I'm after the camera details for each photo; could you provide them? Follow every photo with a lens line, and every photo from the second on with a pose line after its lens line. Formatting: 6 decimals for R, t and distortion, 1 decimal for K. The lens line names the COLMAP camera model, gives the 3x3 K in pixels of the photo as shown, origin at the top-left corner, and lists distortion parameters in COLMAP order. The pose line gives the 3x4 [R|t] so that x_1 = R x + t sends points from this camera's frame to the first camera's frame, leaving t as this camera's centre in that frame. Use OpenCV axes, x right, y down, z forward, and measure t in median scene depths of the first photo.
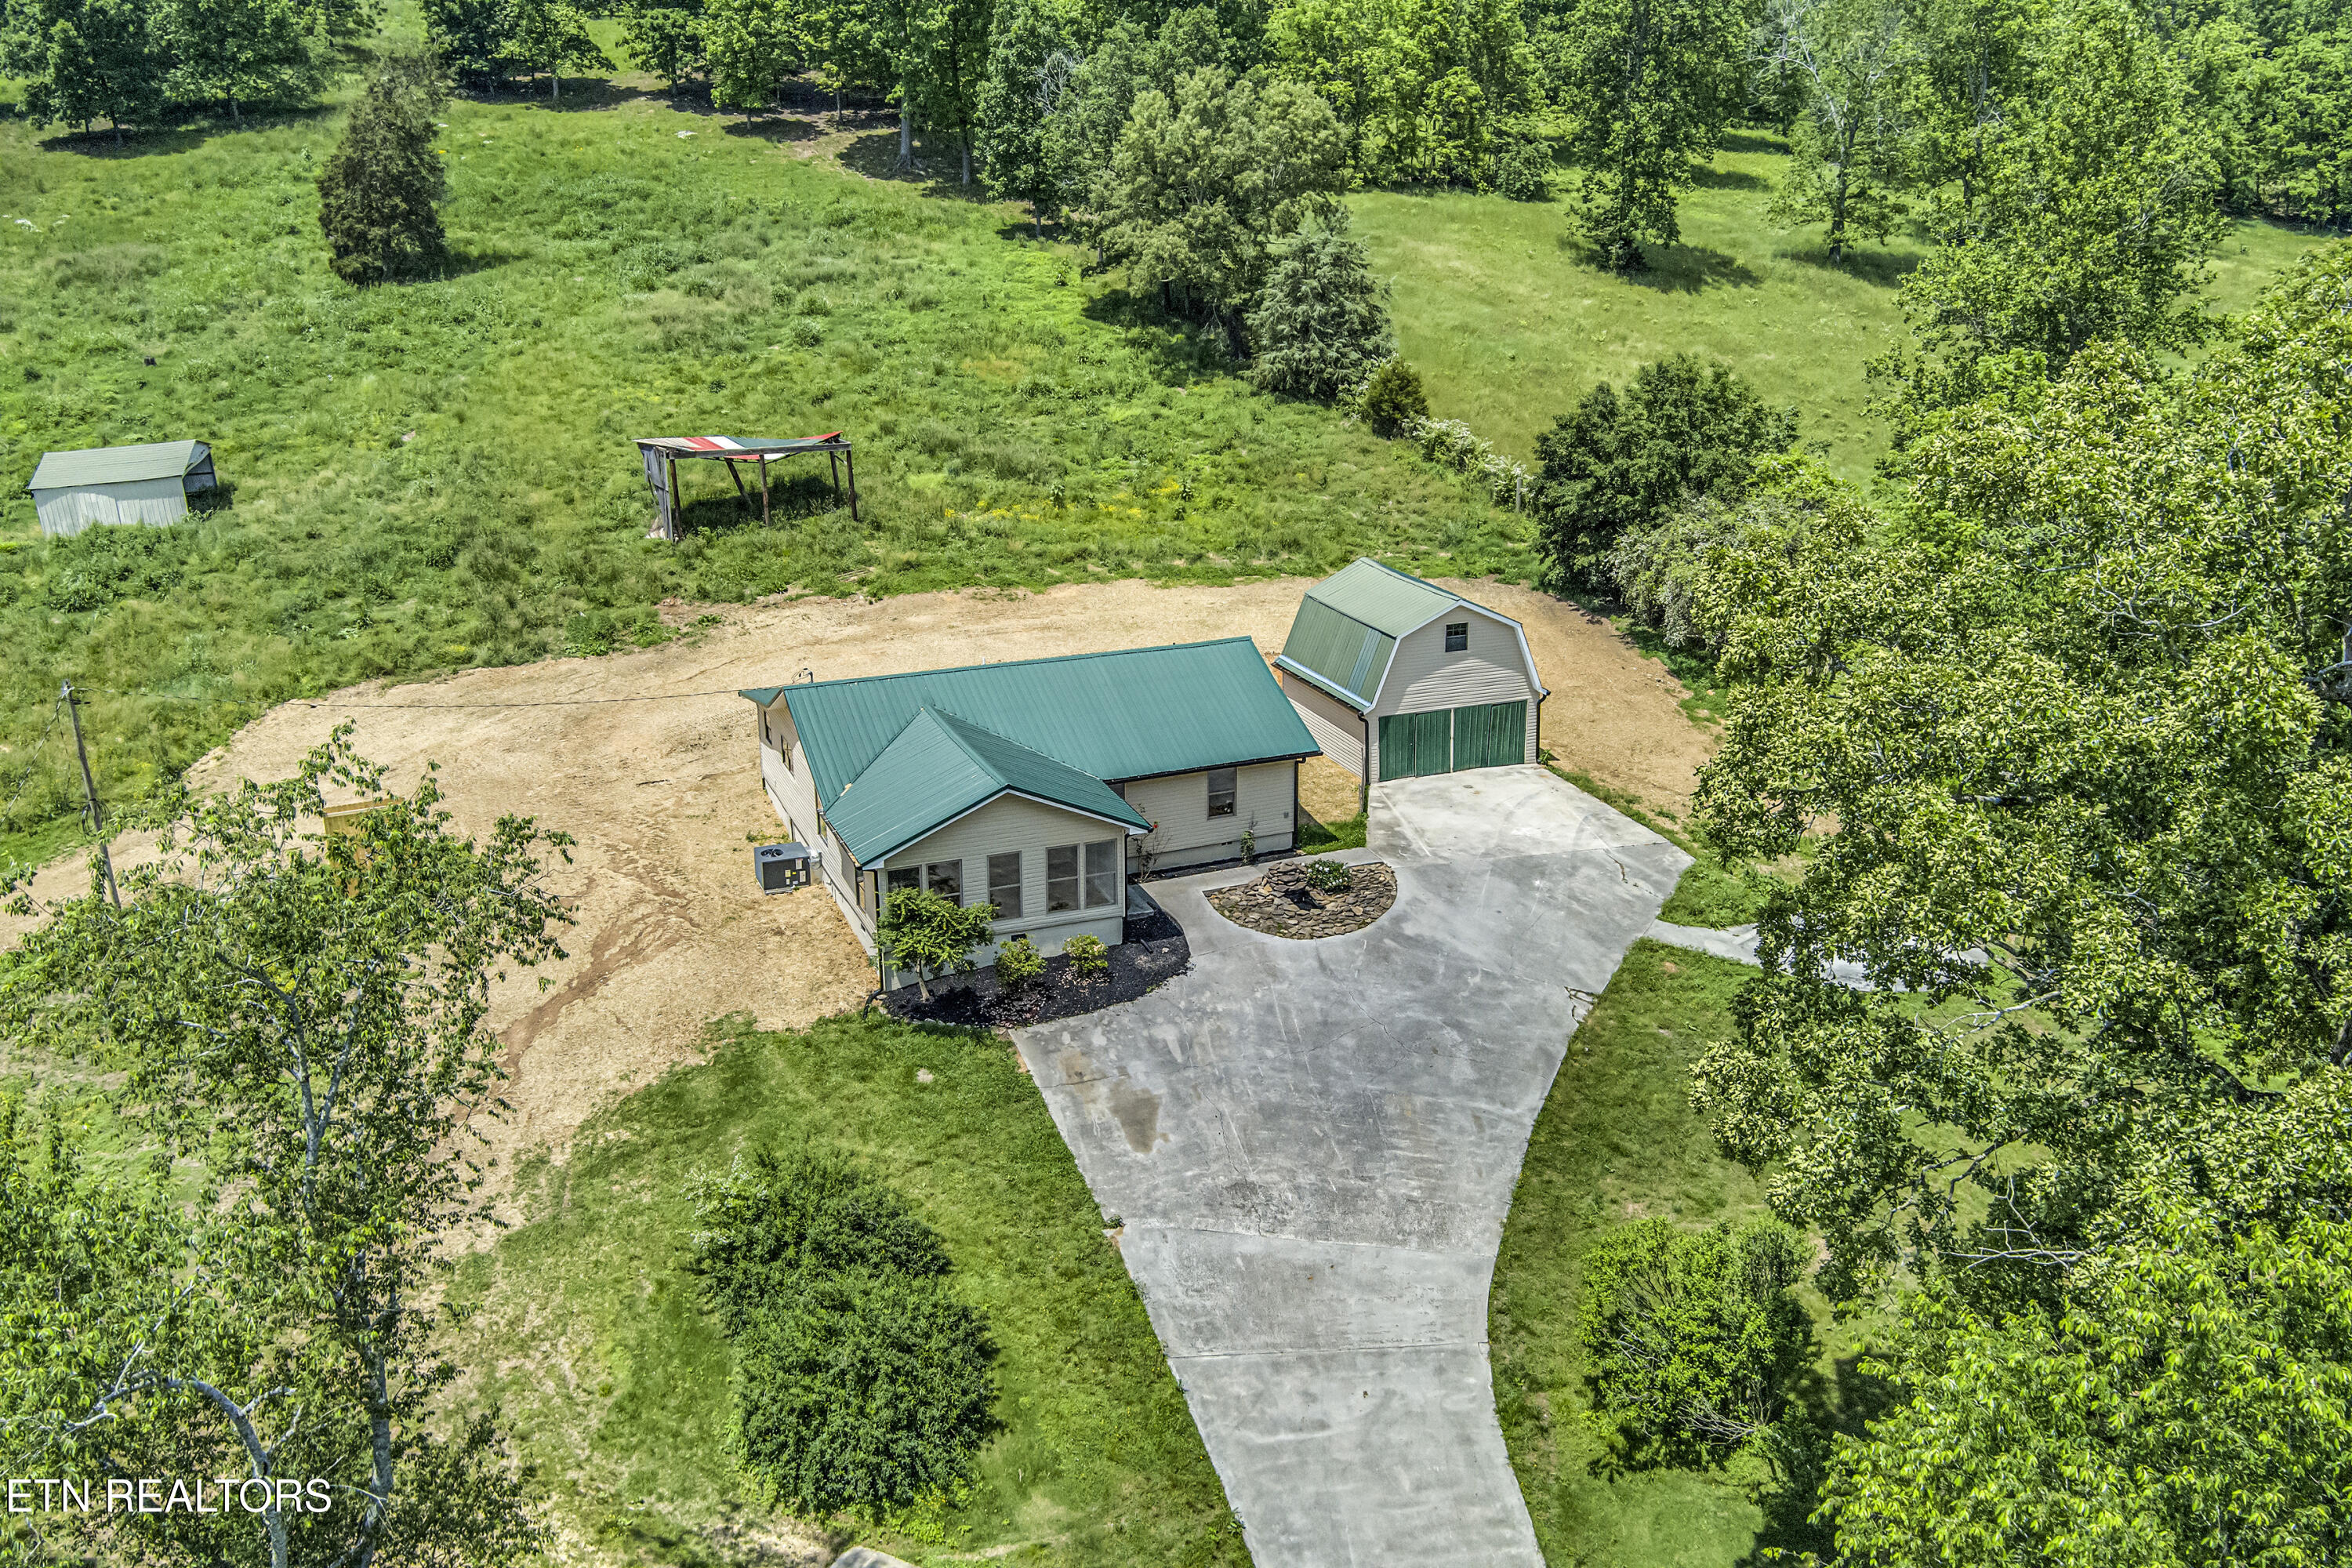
lens RADIAL K [[1913.6, 0, 1176.0], [0, 1913.6, 784.0], [0, 0, 1]] dist [-0.084024, 0.039327]
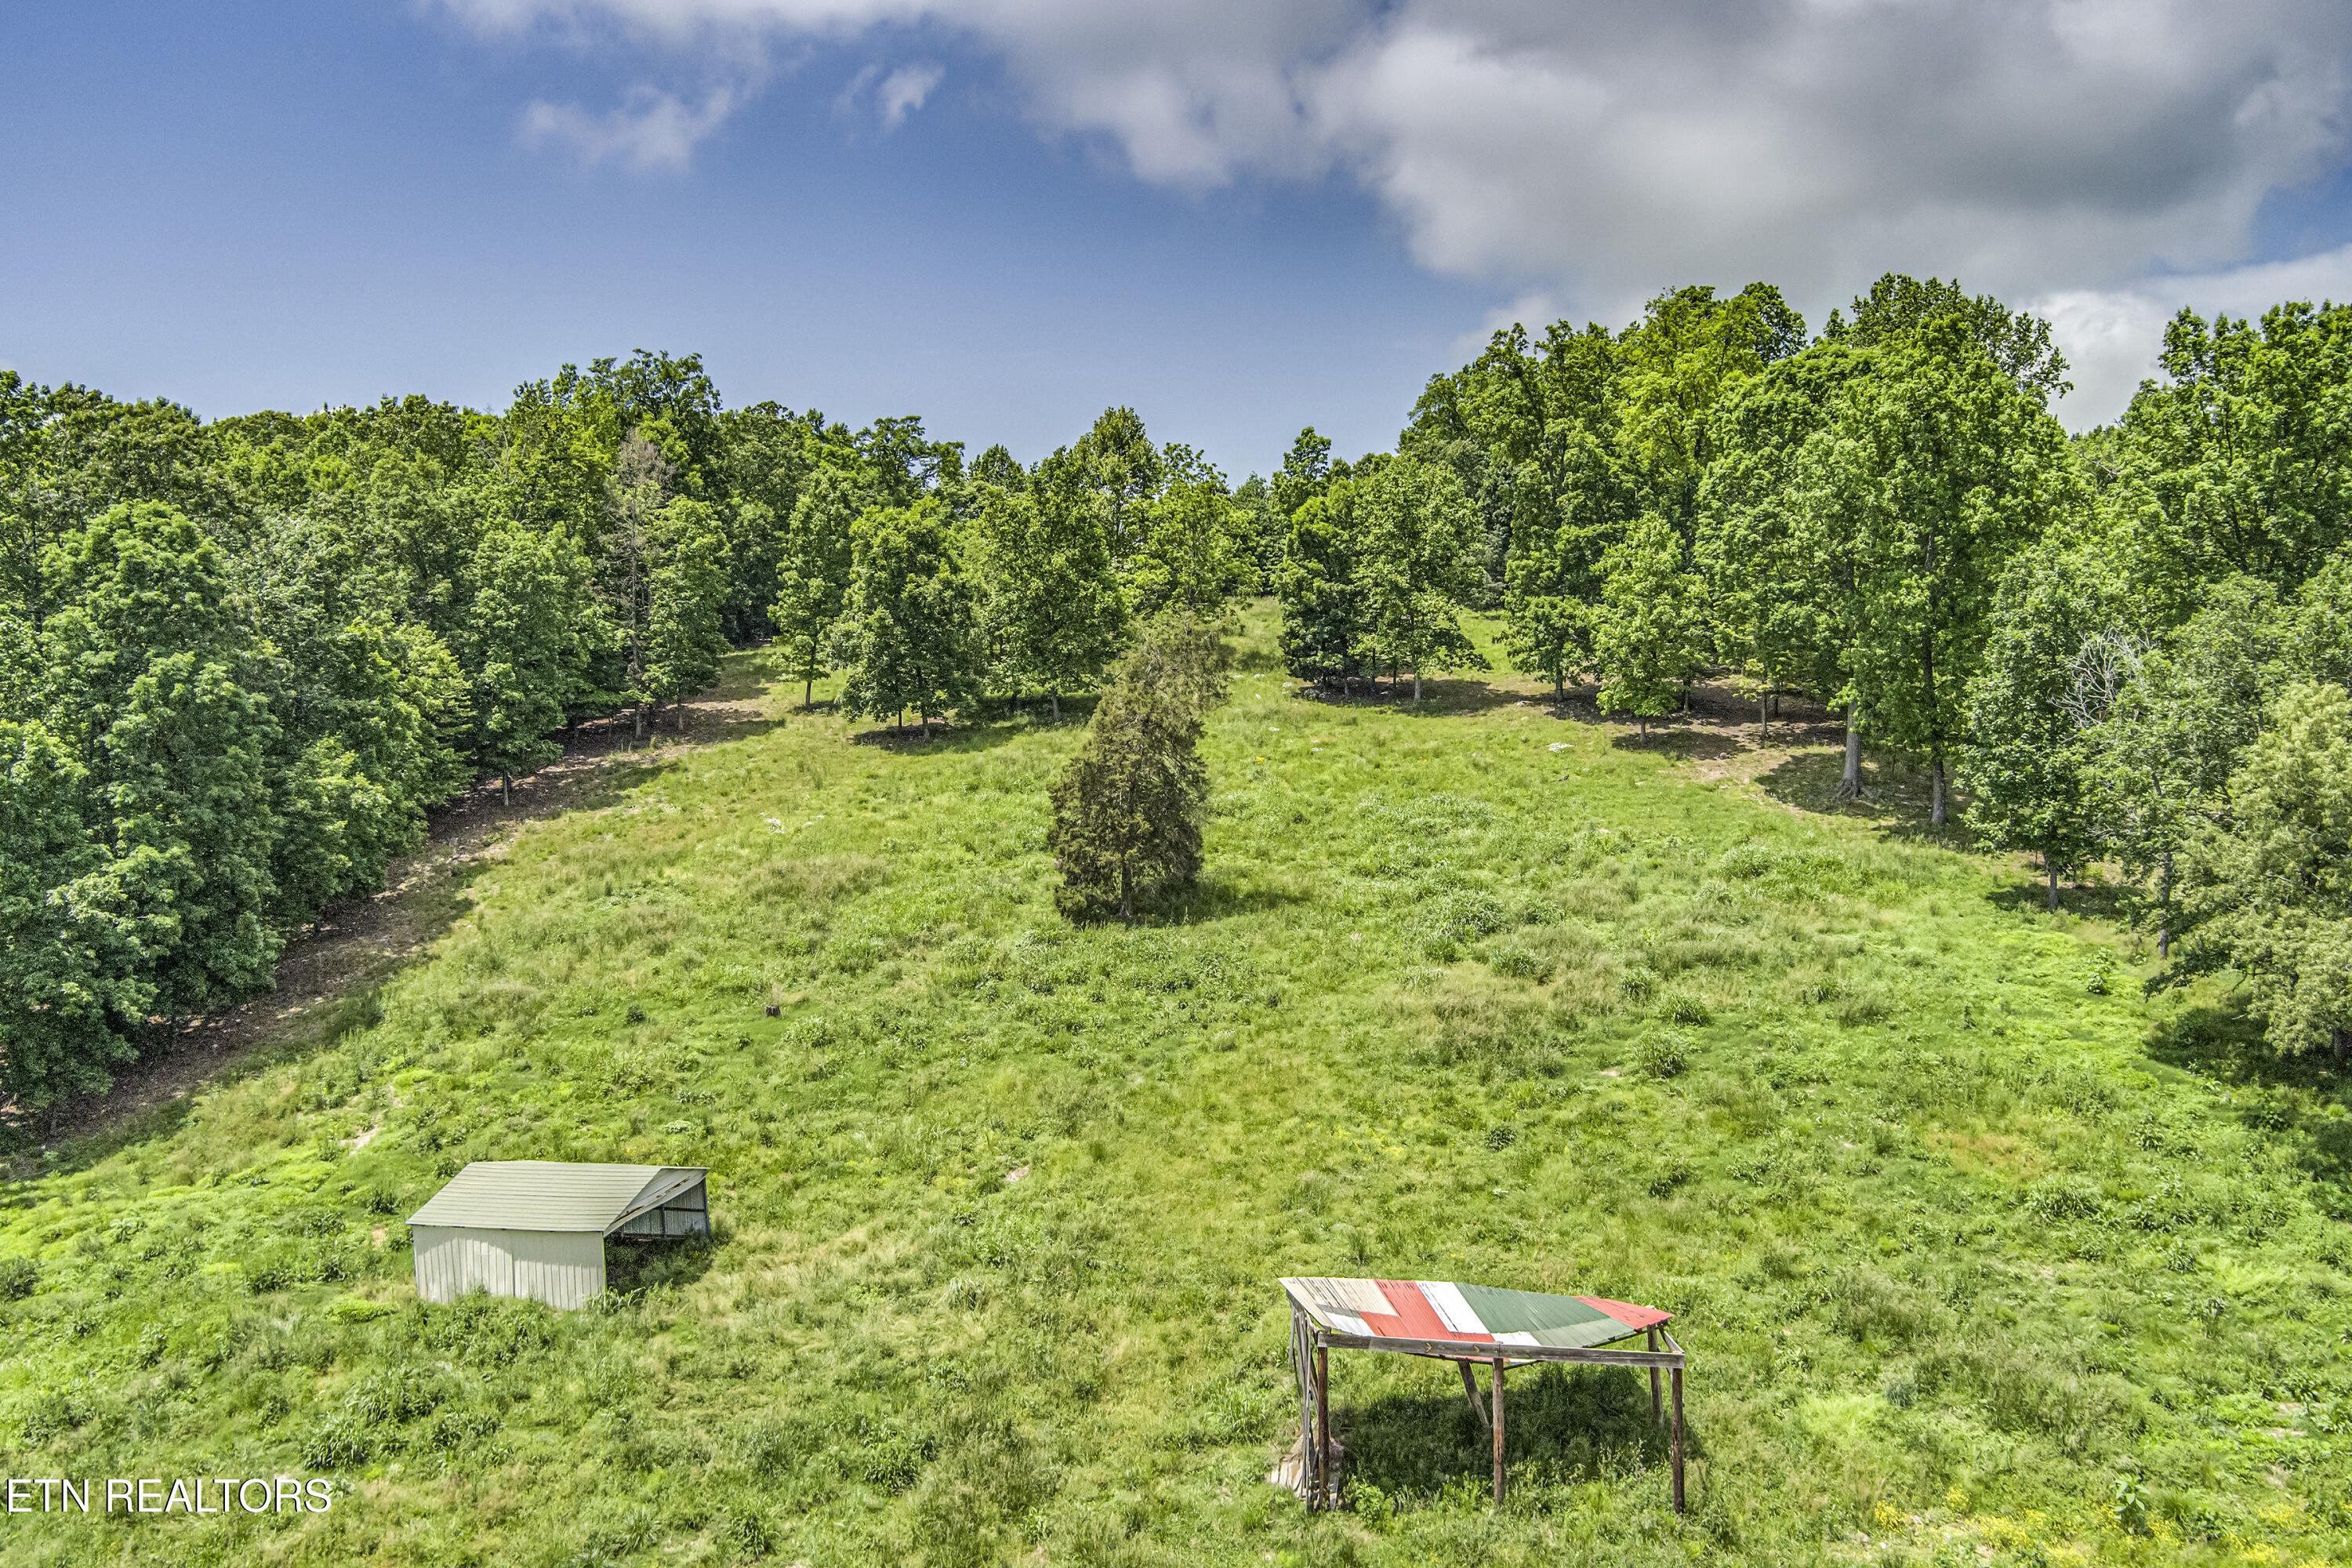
lens RADIAL K [[1913.6, 0, 1176.0], [0, 1913.6, 784.0], [0, 0, 1]] dist [-0.084024, 0.039327]
pose [[0.886371, 0.019386, -0.462570, -0.058127], [-0.161920, 0.949007, -0.270496, -0.146922], [0.433738, 0.314659, 0.844311, 0.436852]]
